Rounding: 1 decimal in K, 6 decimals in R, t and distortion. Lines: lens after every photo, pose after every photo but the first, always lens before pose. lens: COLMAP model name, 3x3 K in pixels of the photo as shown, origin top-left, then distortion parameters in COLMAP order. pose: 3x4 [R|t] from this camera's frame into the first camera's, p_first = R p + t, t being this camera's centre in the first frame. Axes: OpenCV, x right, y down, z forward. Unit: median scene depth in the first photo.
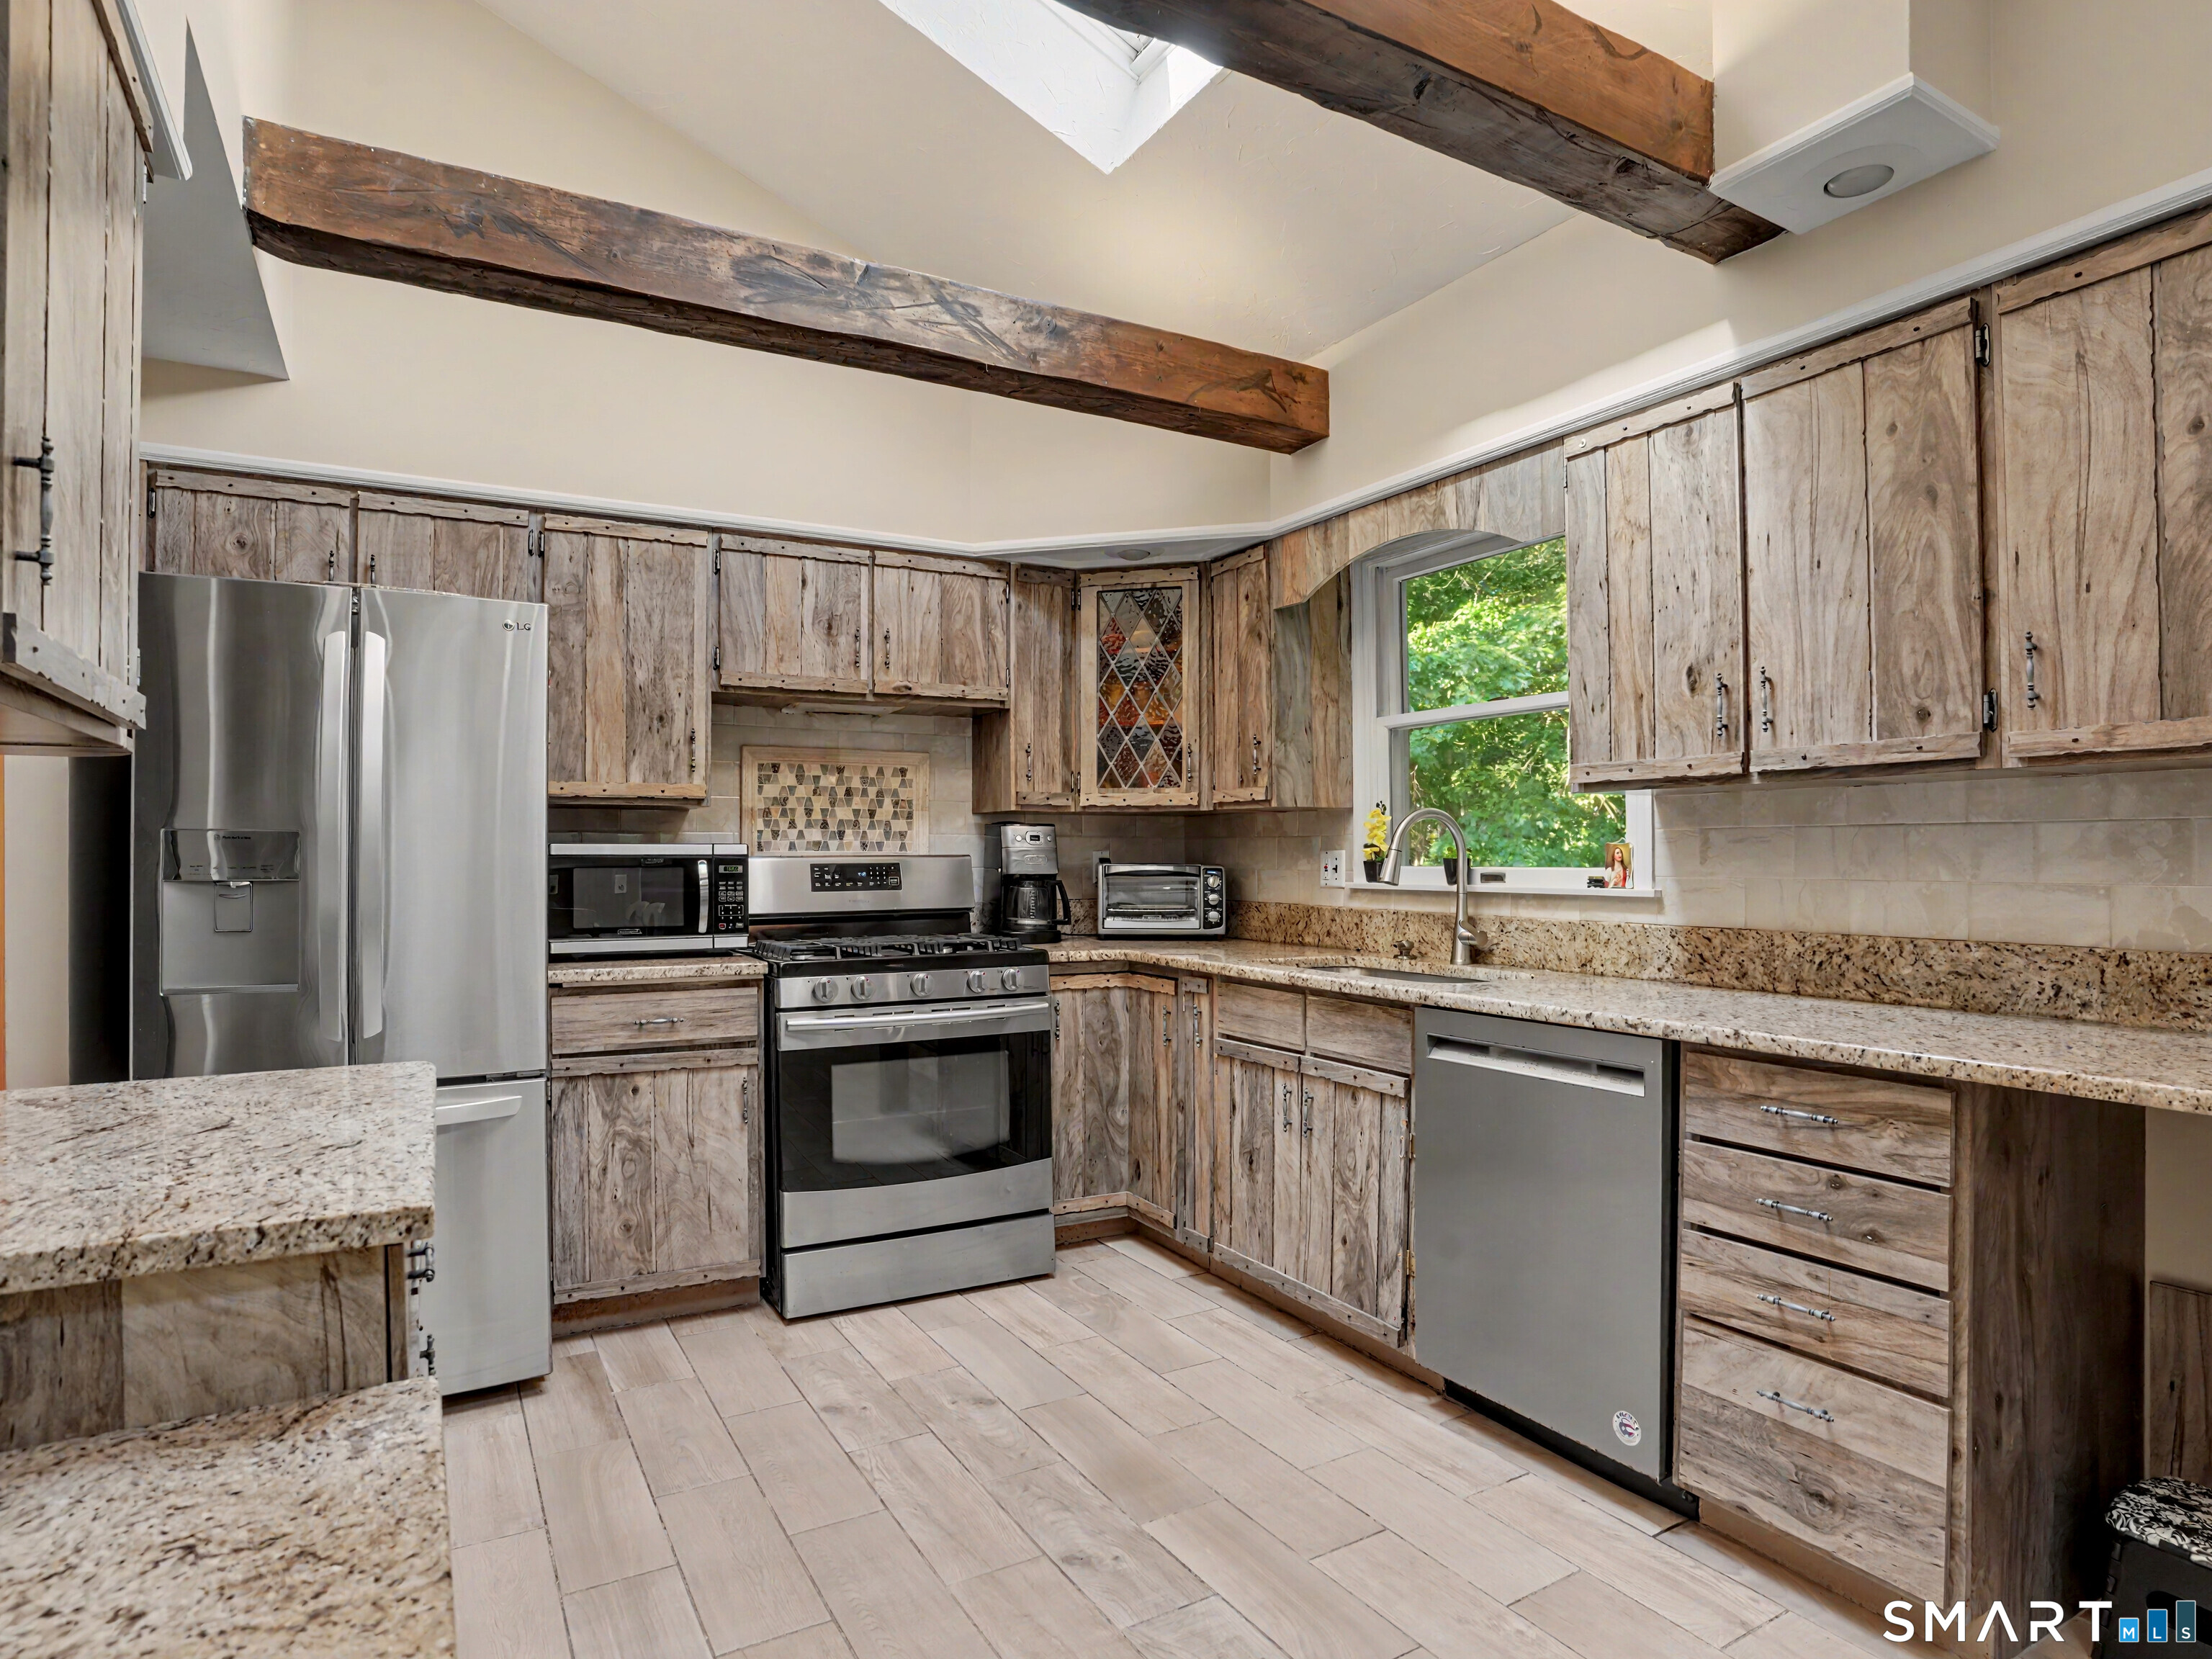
lens RADIAL K [[1222.0, 0, 1108.1], [0, 1222.0, 846.2], [0, 0, 1]] dist [-0.084627, 0.039745]
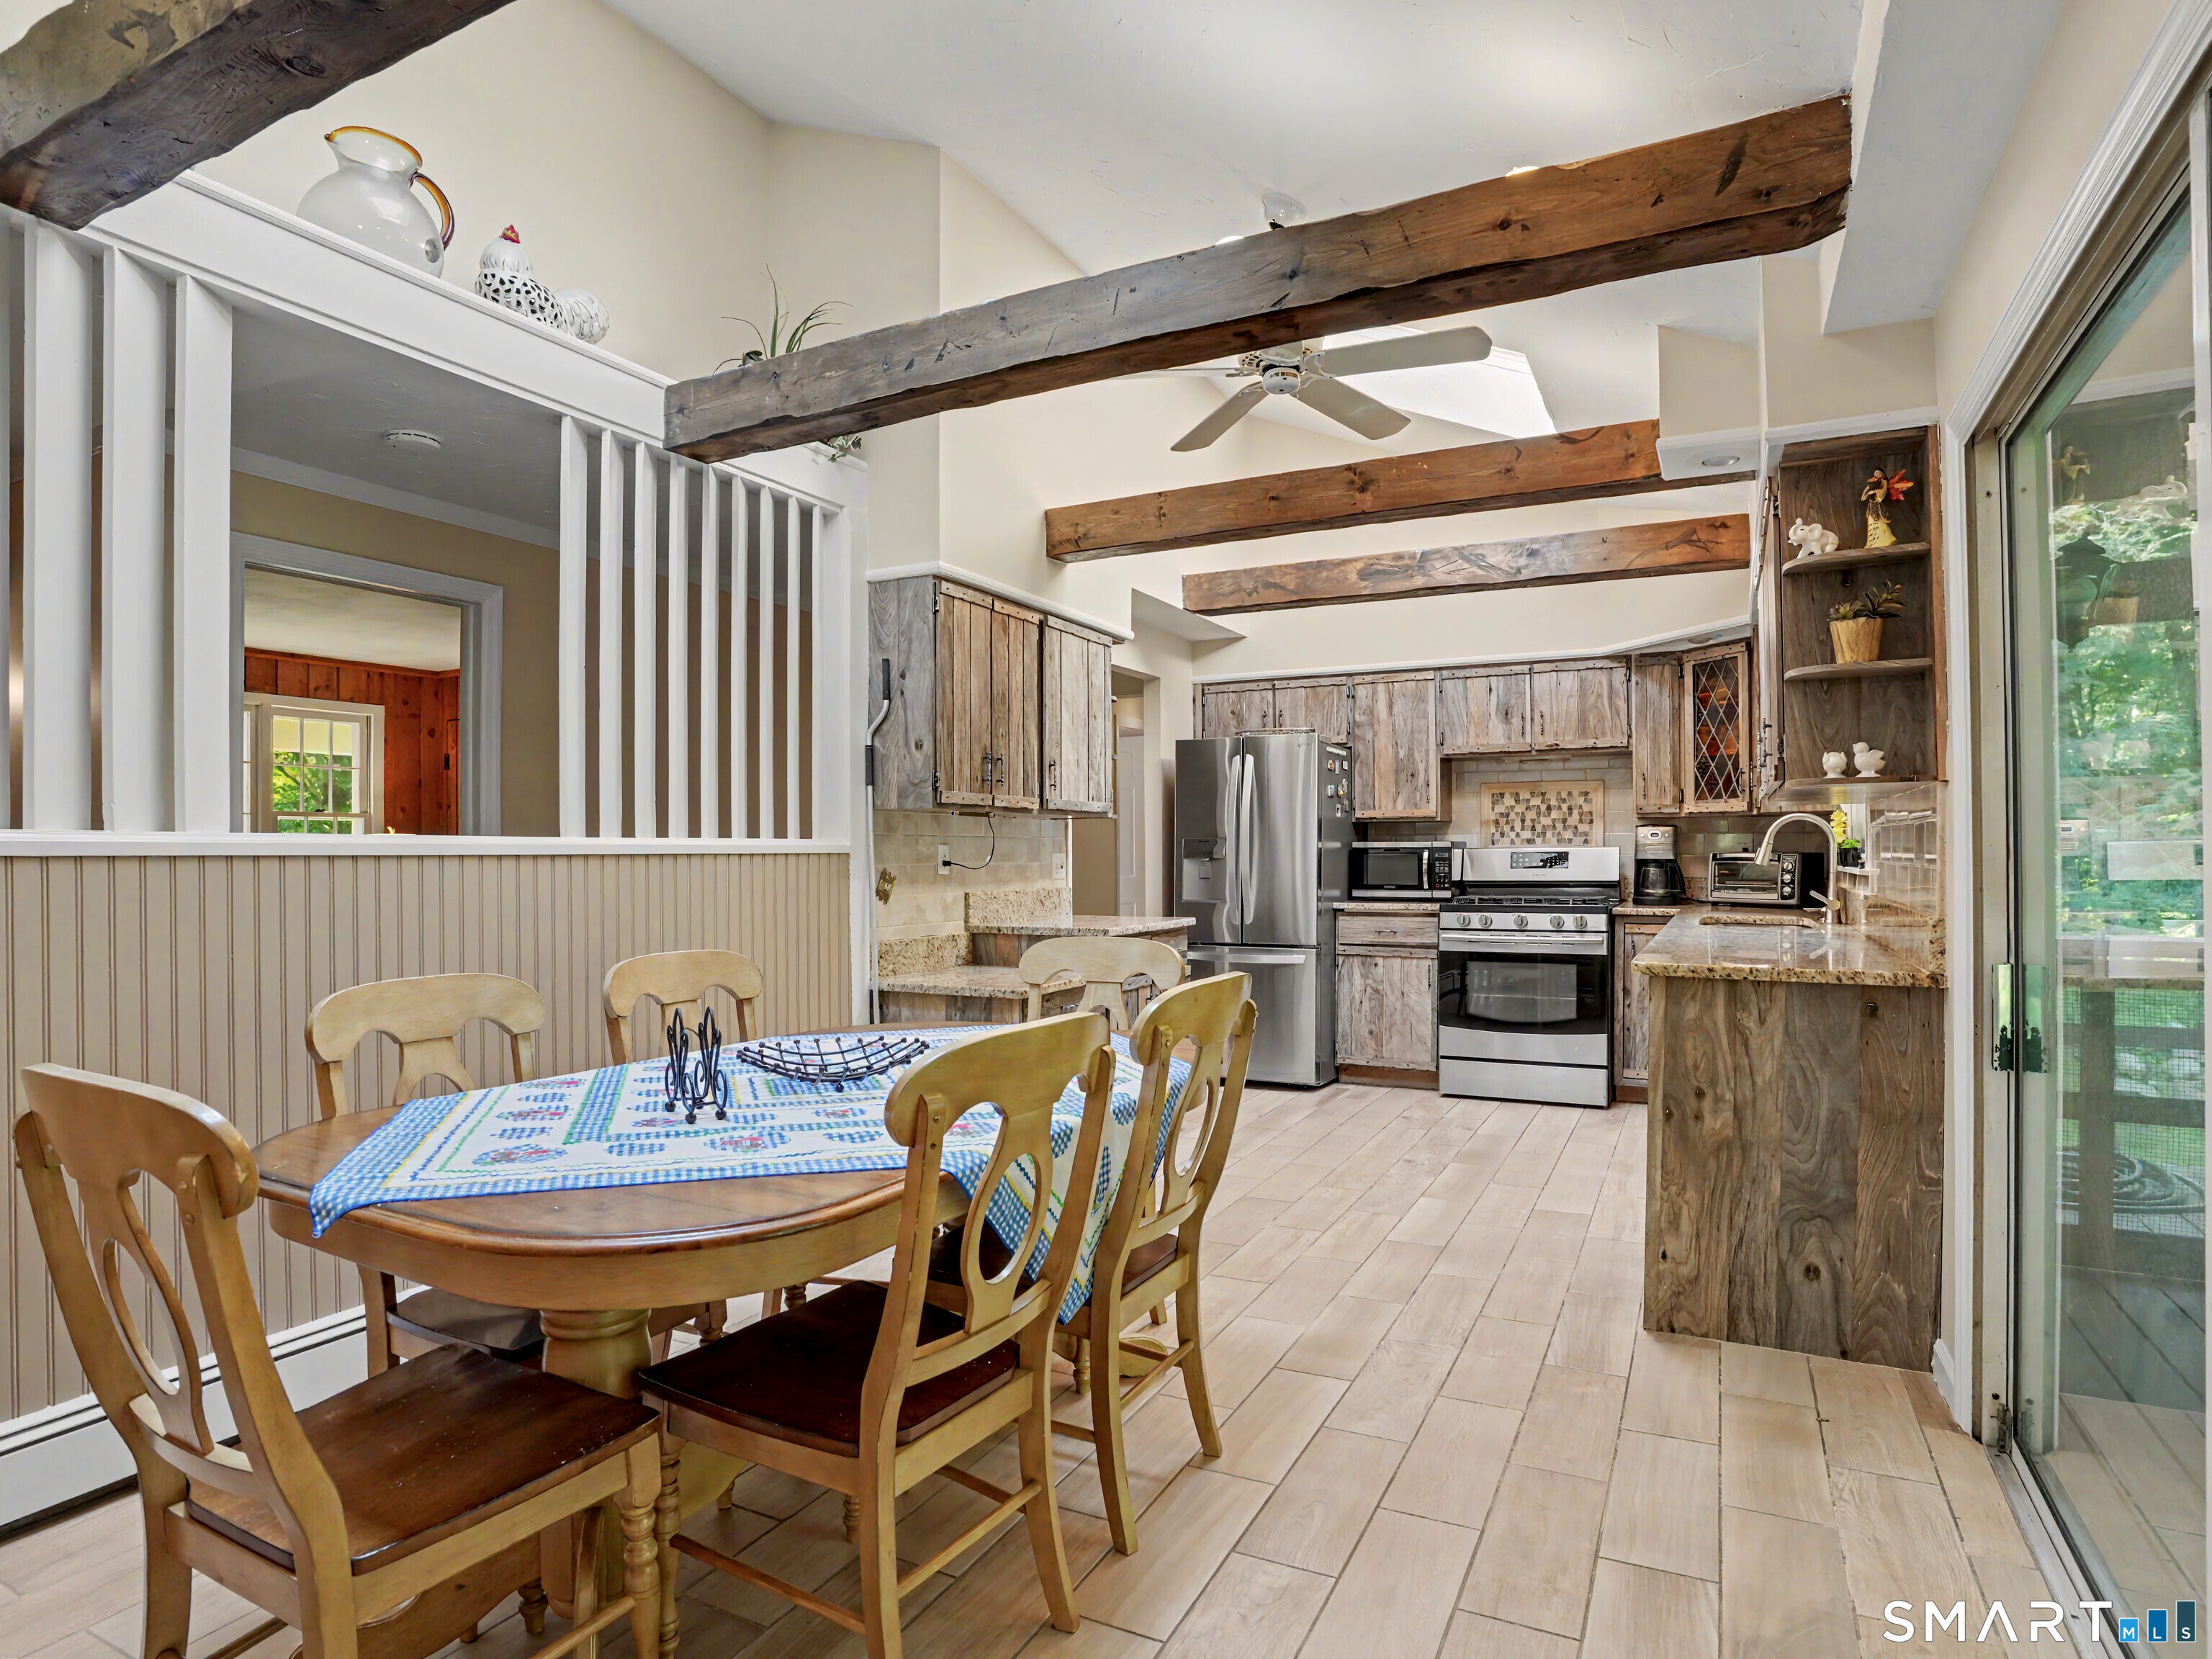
lens RADIAL K [[1208.4, 0, 1106.0], [0, 1208.4, 829.5], [0, 0, 1]] dist [-0.082329, 0.000056]
pose [[0.549290, -0.014651, -0.835503, 0.905763], [0.008339, 0.999893, -0.012050, -0.001841], [0.835590, -0.000348, 0.549353, -0.416257]]
